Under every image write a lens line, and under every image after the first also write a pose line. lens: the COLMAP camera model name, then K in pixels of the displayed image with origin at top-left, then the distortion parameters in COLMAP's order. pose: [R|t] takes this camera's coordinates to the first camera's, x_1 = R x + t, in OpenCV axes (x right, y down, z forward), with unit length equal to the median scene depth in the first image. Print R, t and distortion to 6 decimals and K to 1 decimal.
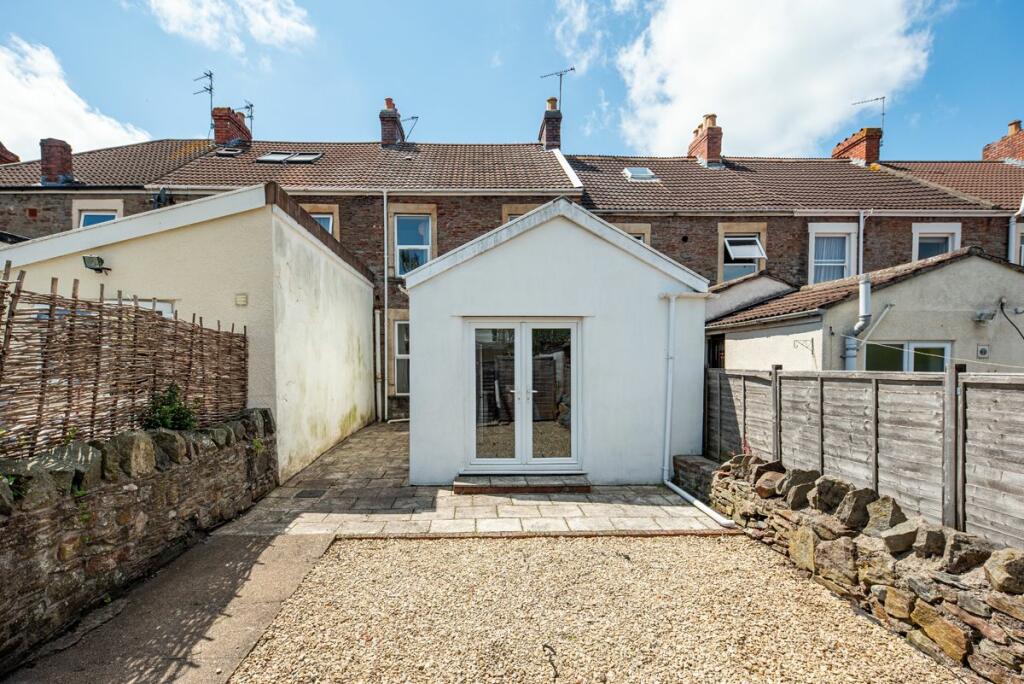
lens RADIAL K [[533.0, 0, 509.7], [0, 533.0, 363.2], [0, 0, 1]] dist [0.000273, 0.000049]
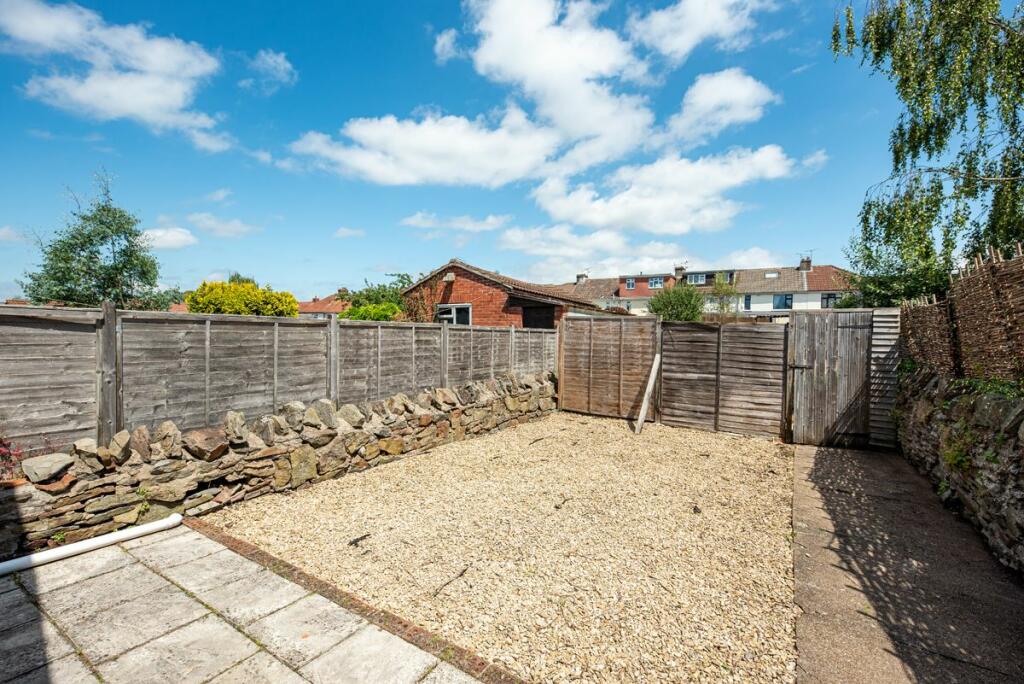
lens RADIAL K [[441.2, 0, 512.0], [0, 441.2, 342.0], [0, 0, 1]] dist [0.001559, 0.000175]
pose [[-0.813739, -0.024314, 0.580721, -0.409218], [-0.018960, 0.999703, 0.015289, 0.051670], [-0.580921, 0.001431, -0.813959, 1.610142]]
